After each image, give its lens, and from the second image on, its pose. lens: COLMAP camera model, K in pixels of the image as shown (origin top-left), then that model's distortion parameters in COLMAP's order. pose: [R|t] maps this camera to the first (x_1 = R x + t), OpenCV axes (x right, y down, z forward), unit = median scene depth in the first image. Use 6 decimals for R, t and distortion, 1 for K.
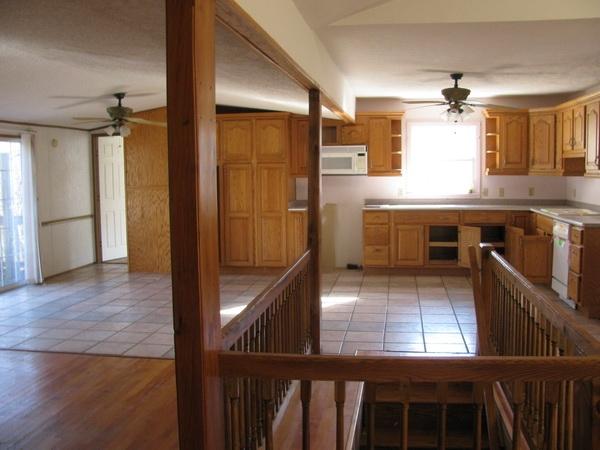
lens RADIAL K [[621.0, 0, 300.6], [0, 621.0, 224.4], [0, 0, 1]] dist [-0.122000, 0.000000]
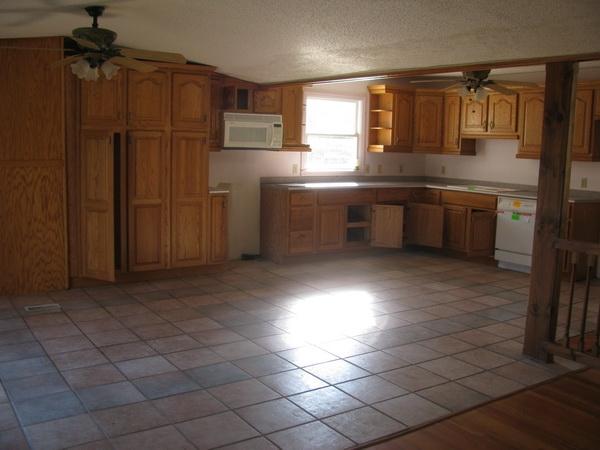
lens RADIAL K [[621.0, 0, 300.4], [0, 621.0, 223.5], [0, 0, 1]] dist [-0.122000, 0.000000]
pose [[0.727503, -0.060668, 0.683417, -0.470182], [0.029415, 0.997925, 0.057274, -0.025765], [-0.685474, -0.021565, 0.727778, 0.352144]]
